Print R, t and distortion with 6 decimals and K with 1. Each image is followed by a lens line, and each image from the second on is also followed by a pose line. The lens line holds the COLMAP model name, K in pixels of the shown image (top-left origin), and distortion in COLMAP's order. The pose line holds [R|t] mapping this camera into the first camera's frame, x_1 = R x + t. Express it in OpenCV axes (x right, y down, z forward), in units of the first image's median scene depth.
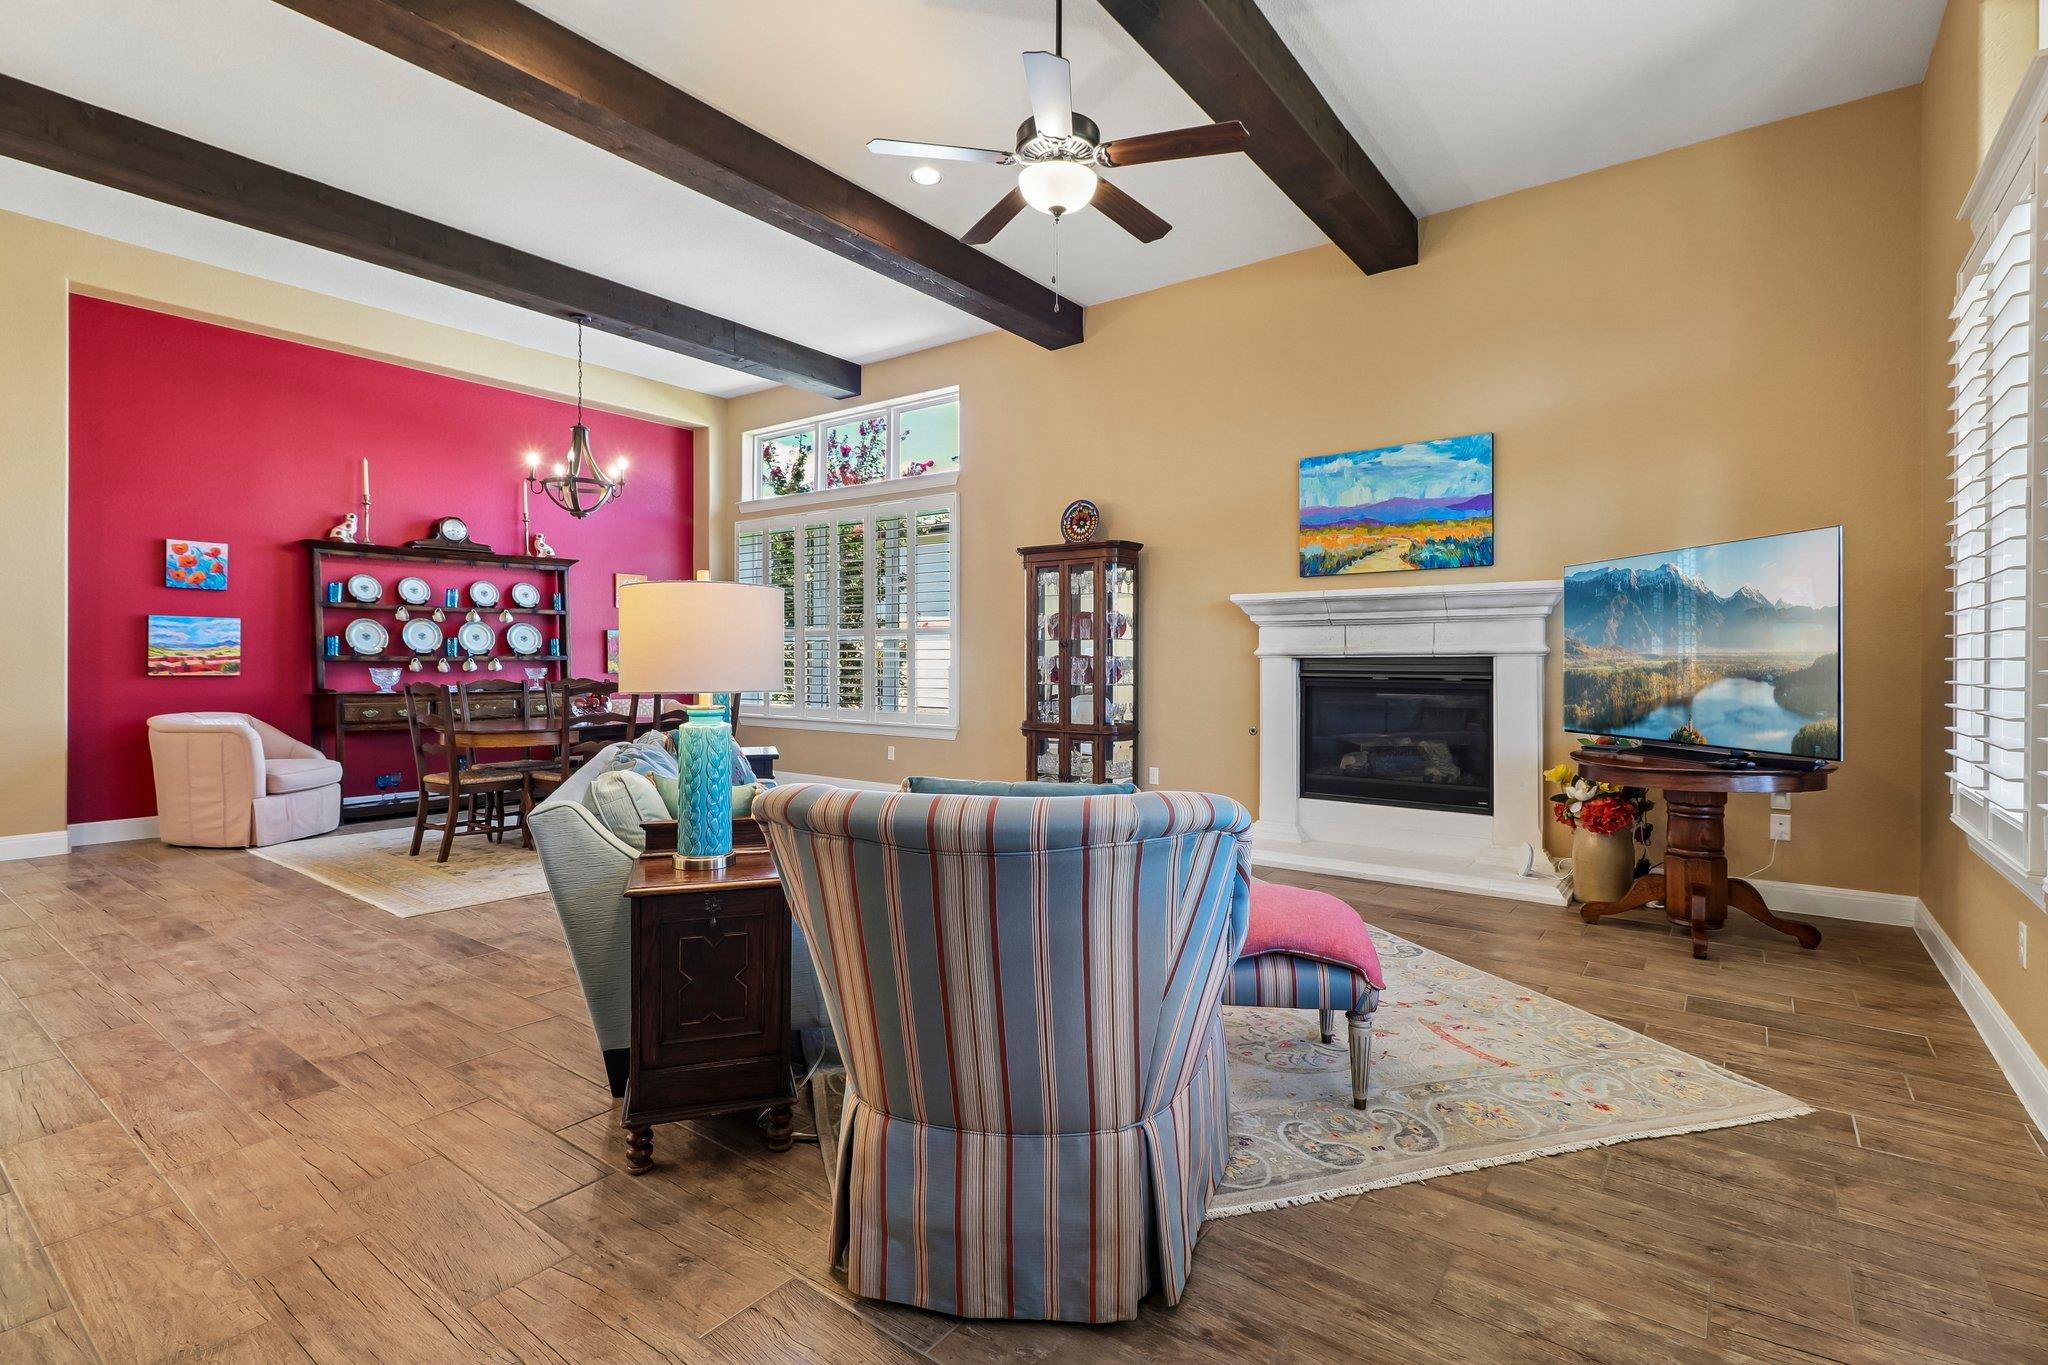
lens RADIAL K [[952.2, 0, 1016.3], [0, 952.2, 665.7], [0, 0, 1]] dist [0.009947, 0.000095]
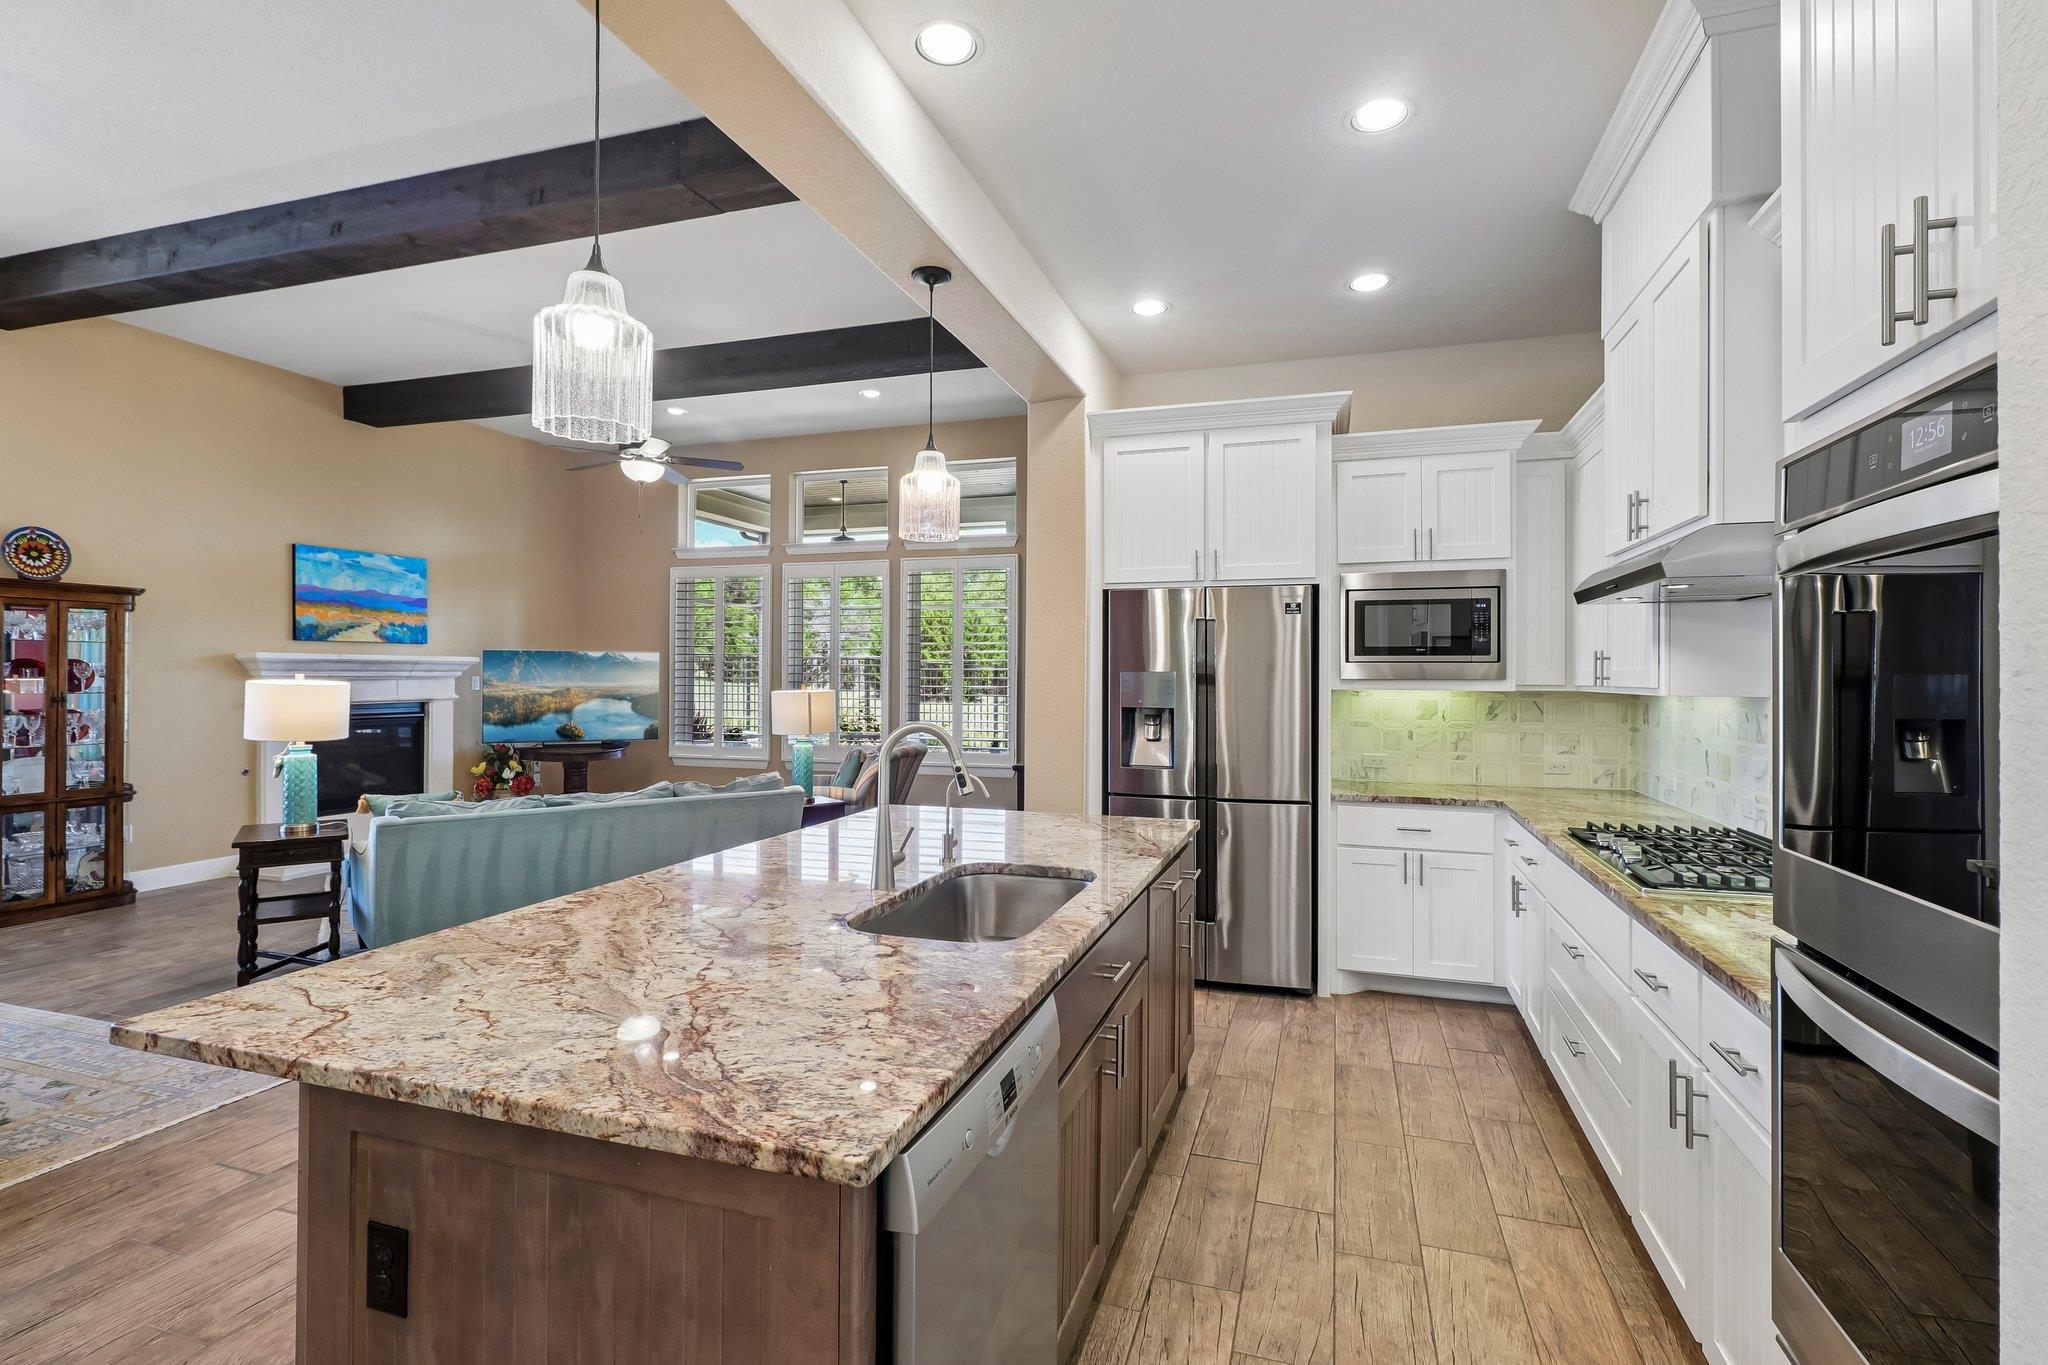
lens RADIAL K [[956.5, 0, 1027.0], [0, 956.5, 667.1], [0, 0, 1]] dist [0.000395, 0.000179]
pose [[-0.329354, 0.004034, 0.944198, -1.052056], [0.000218, 0.999991, -0.004196, -0.047463], [-0.944206, -0.001176, -0.329352, 0.464175]]
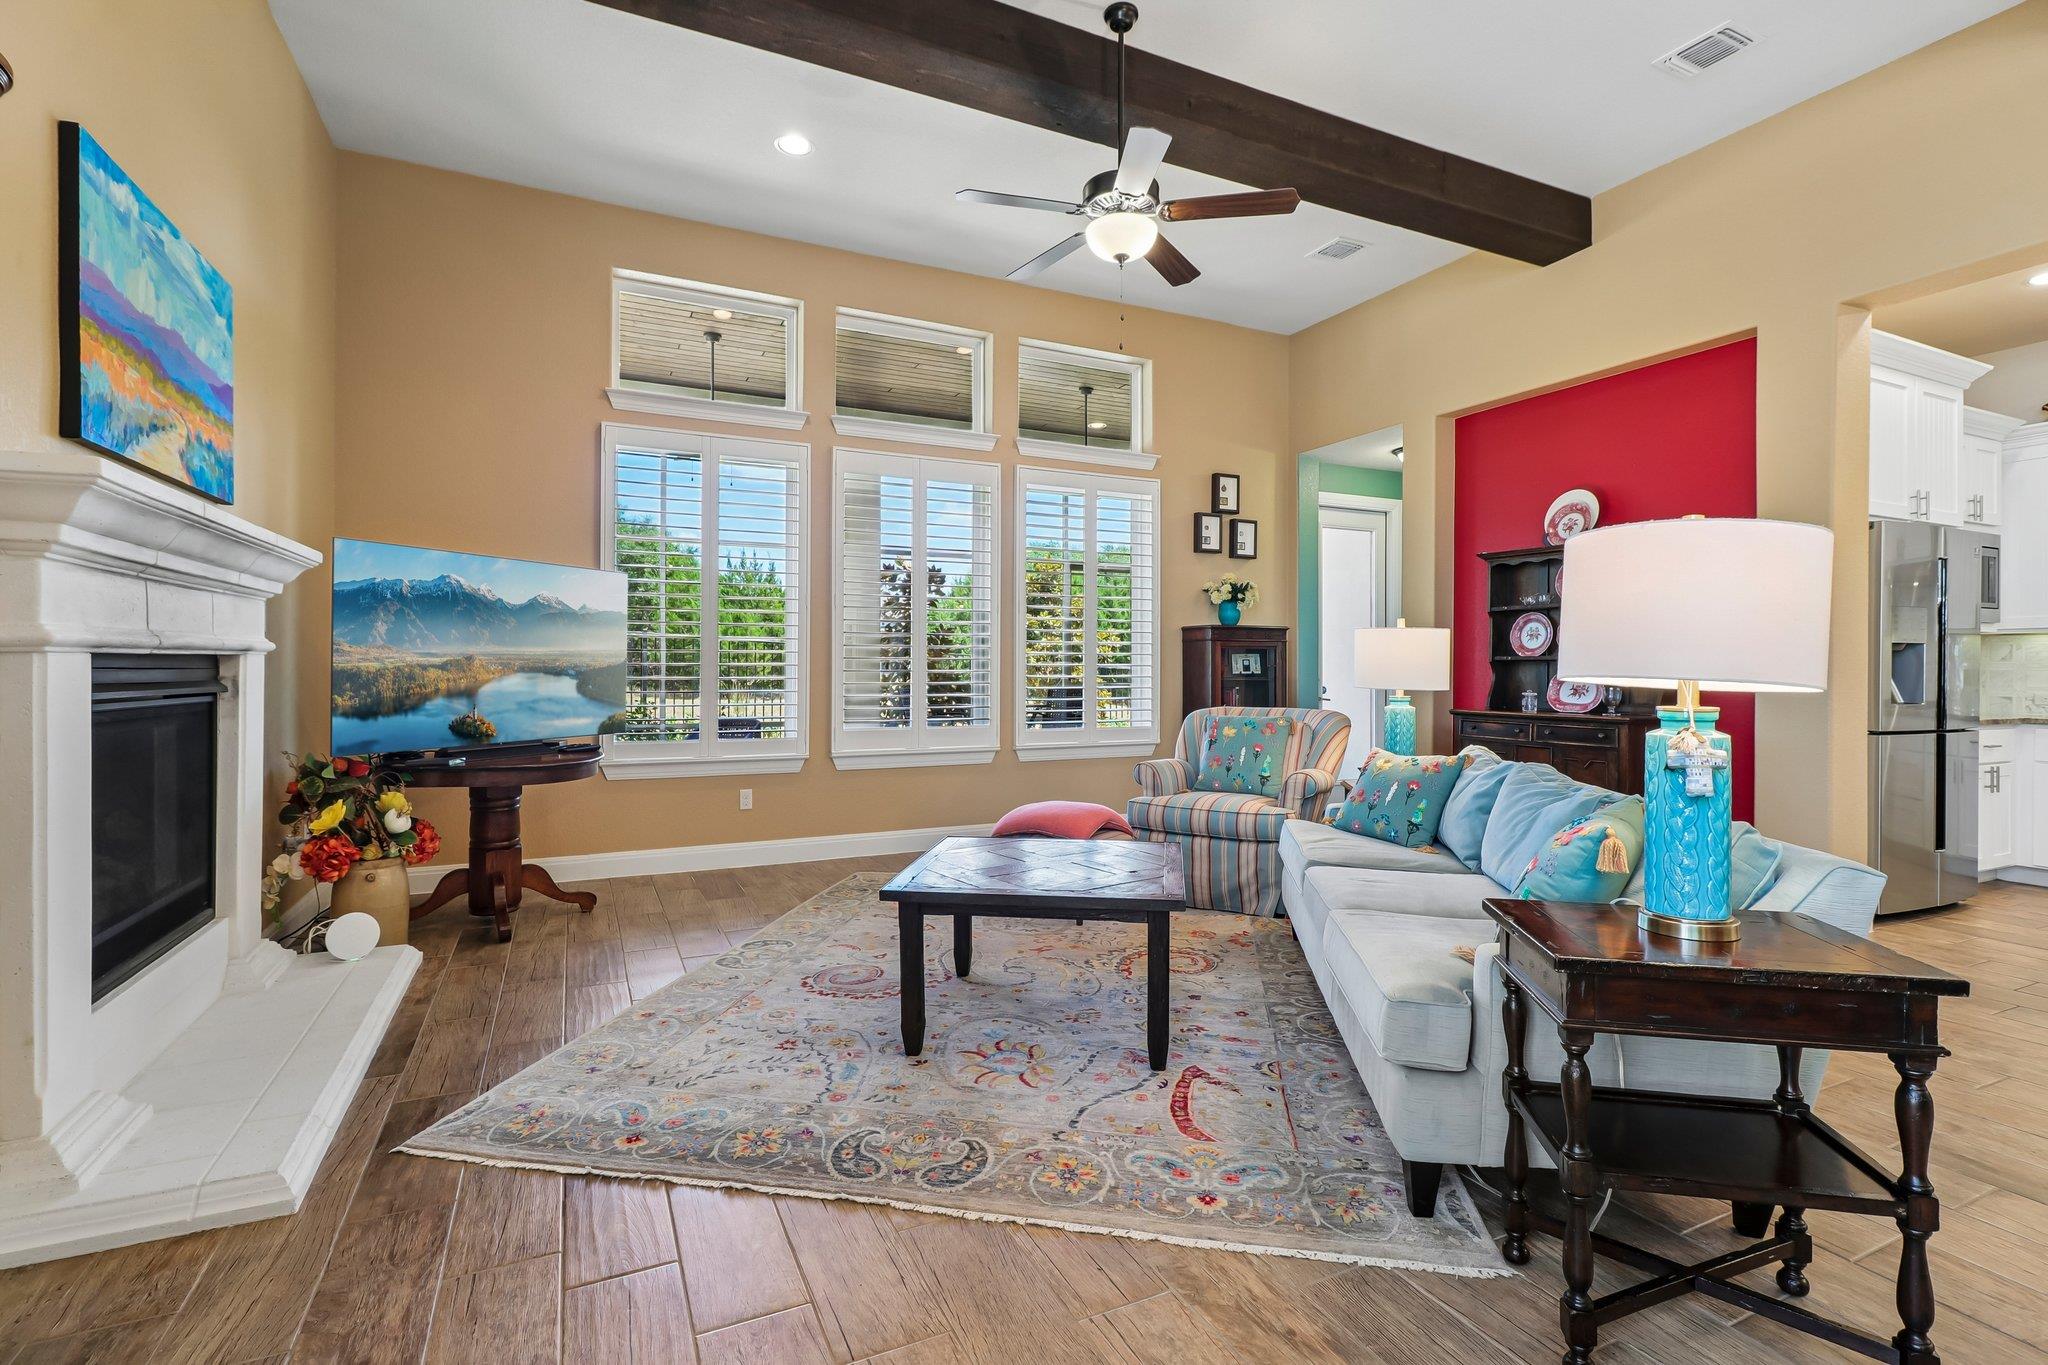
lens RADIAL K [[956.5, 0, 1027.0], [0, 956.5, 667.1], [0, 0, 1]] dist [0.000395, 0.000179]
pose [[-0.890441, -0.006848, 0.455047, -0.186753], [-0.004373, 0.999969, 0.006490, -0.005952], [-0.455077, 0.003789, -0.890444, 1.045148]]
